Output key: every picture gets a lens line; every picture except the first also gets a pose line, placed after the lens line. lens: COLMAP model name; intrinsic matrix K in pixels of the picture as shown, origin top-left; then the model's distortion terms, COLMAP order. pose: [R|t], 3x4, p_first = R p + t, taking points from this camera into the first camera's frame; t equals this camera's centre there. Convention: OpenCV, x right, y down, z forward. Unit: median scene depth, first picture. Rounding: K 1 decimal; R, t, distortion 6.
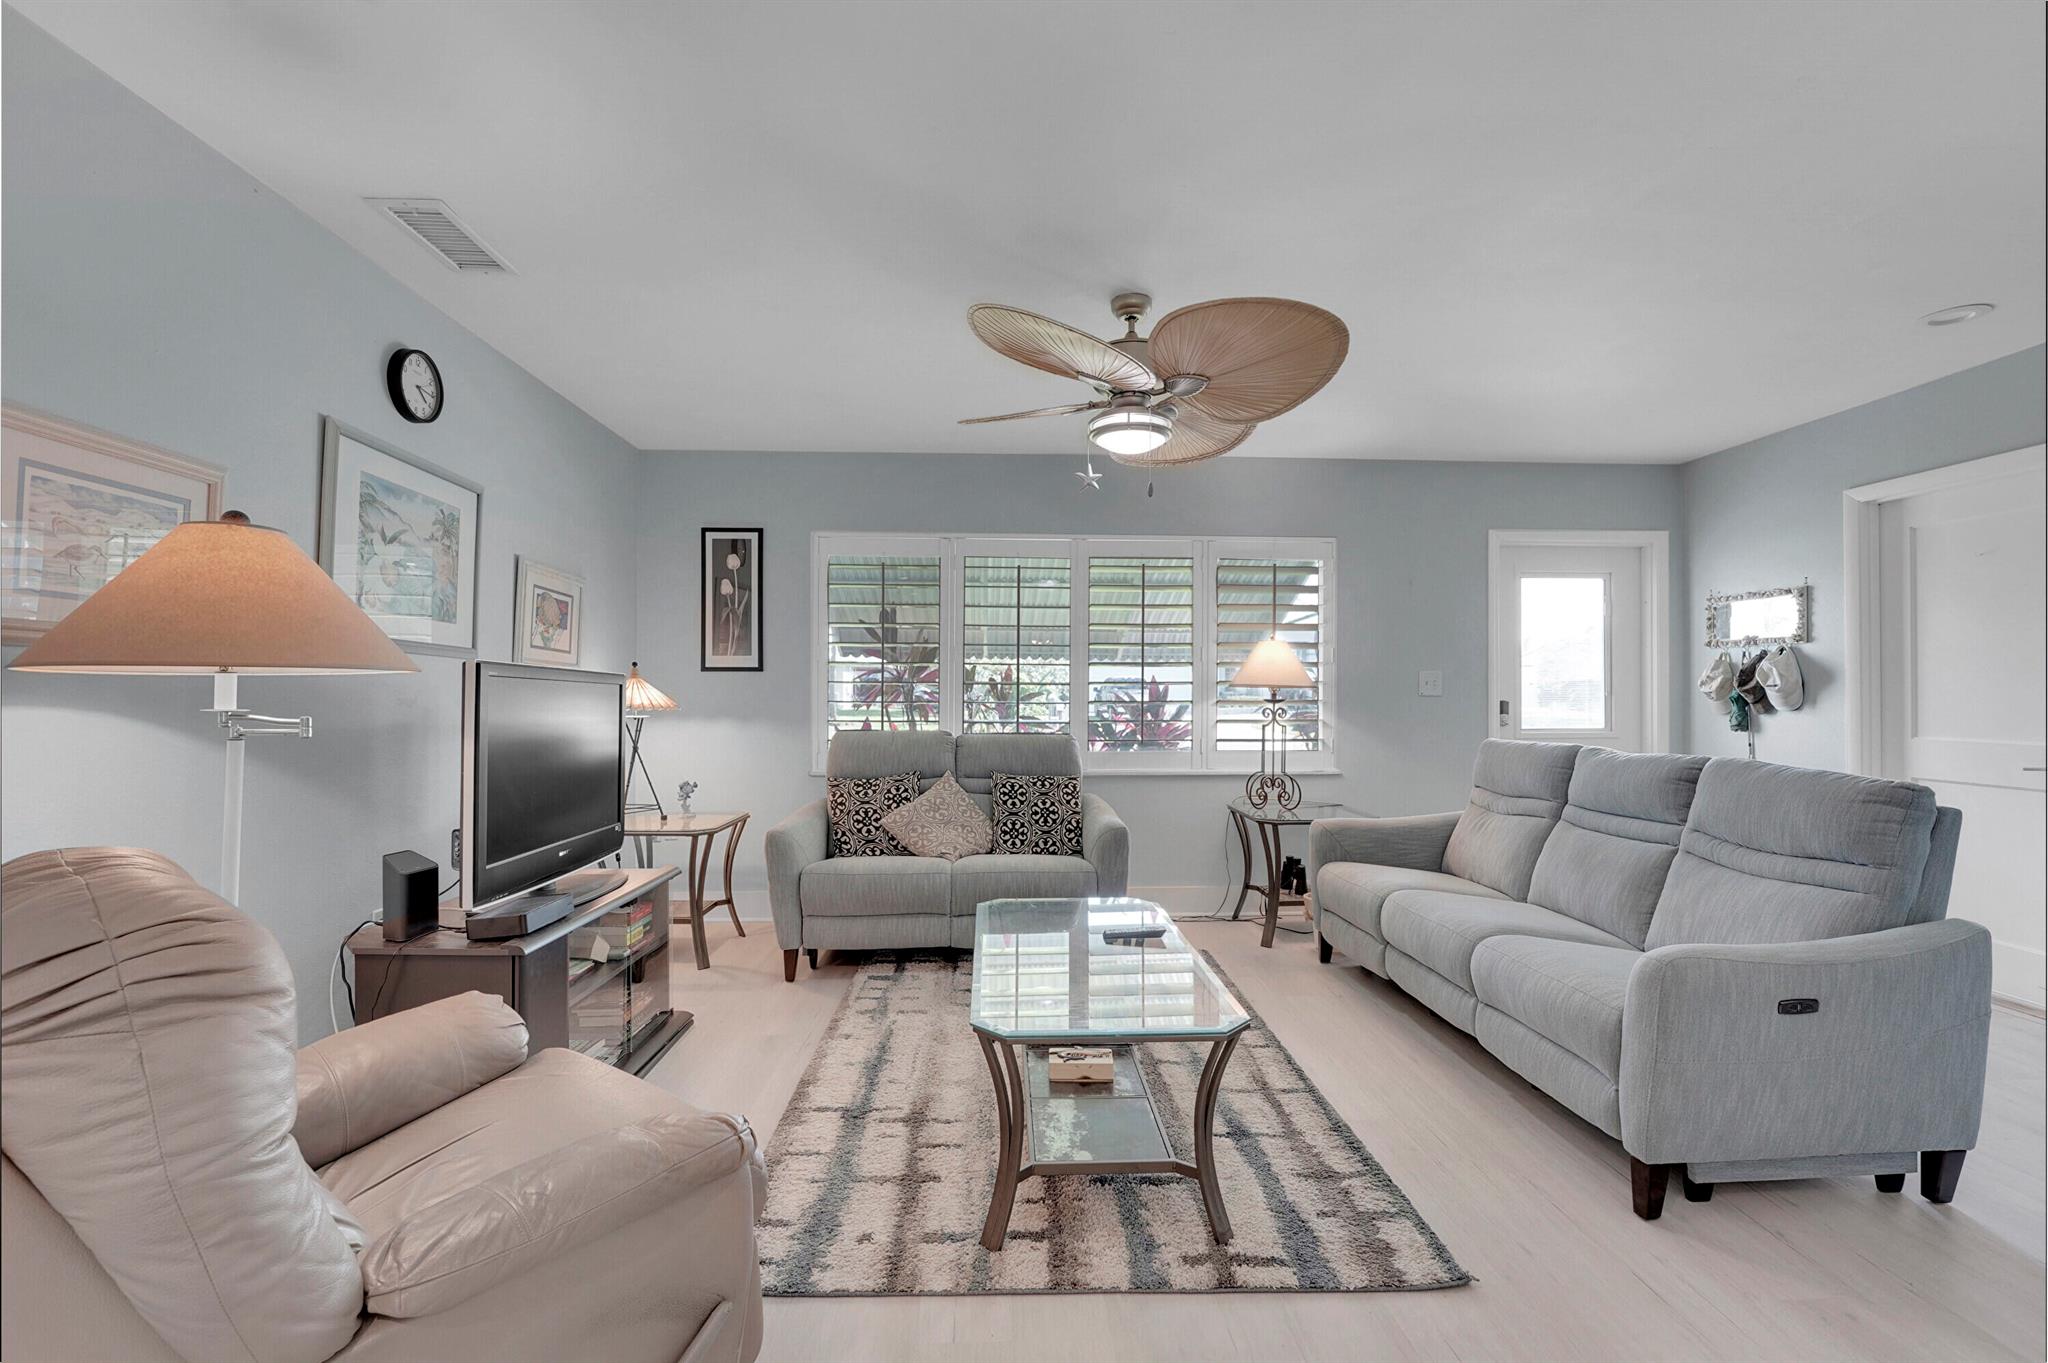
lens RADIAL K [[885.8, 0, 1032.0], [0, 885.8, 686.9], [0, 0, 1]] dist [-0.019700, -0.000612]
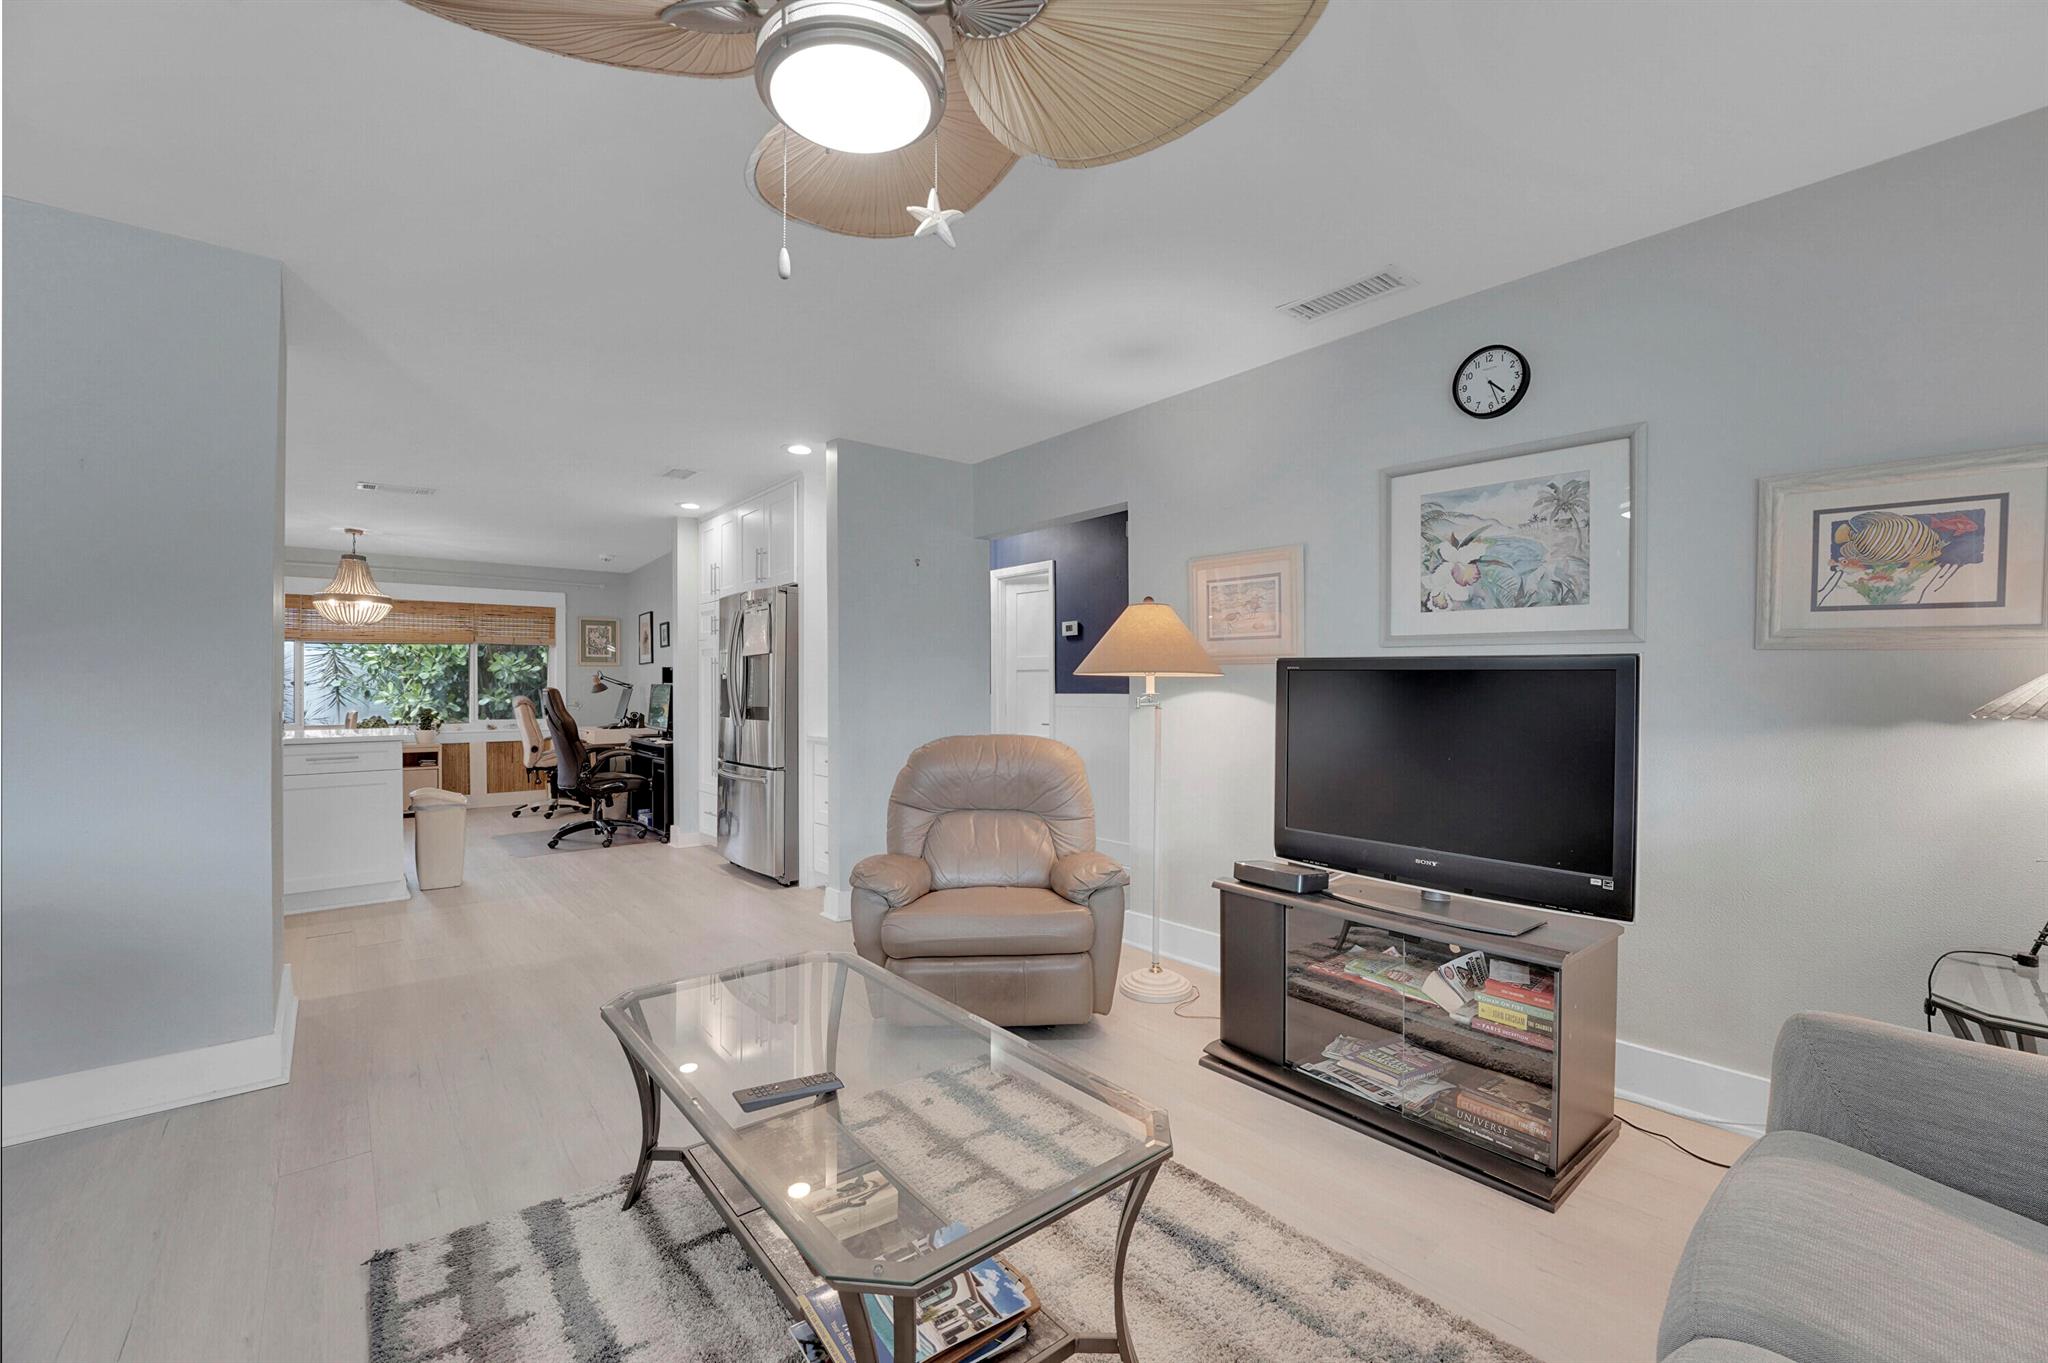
lens RADIAL K [[845.3, 0, 1027.1], [0, 845.3, 684.2], [0, 0, 1]] dist [-0.021694, -0.000049]
pose [[-0.802466, -0.002892, -0.596690, 0.220918], [0.004826, 0.999924, -0.011337, 0.011086], [0.596678, -0.011977, -0.802392, 1.055799]]
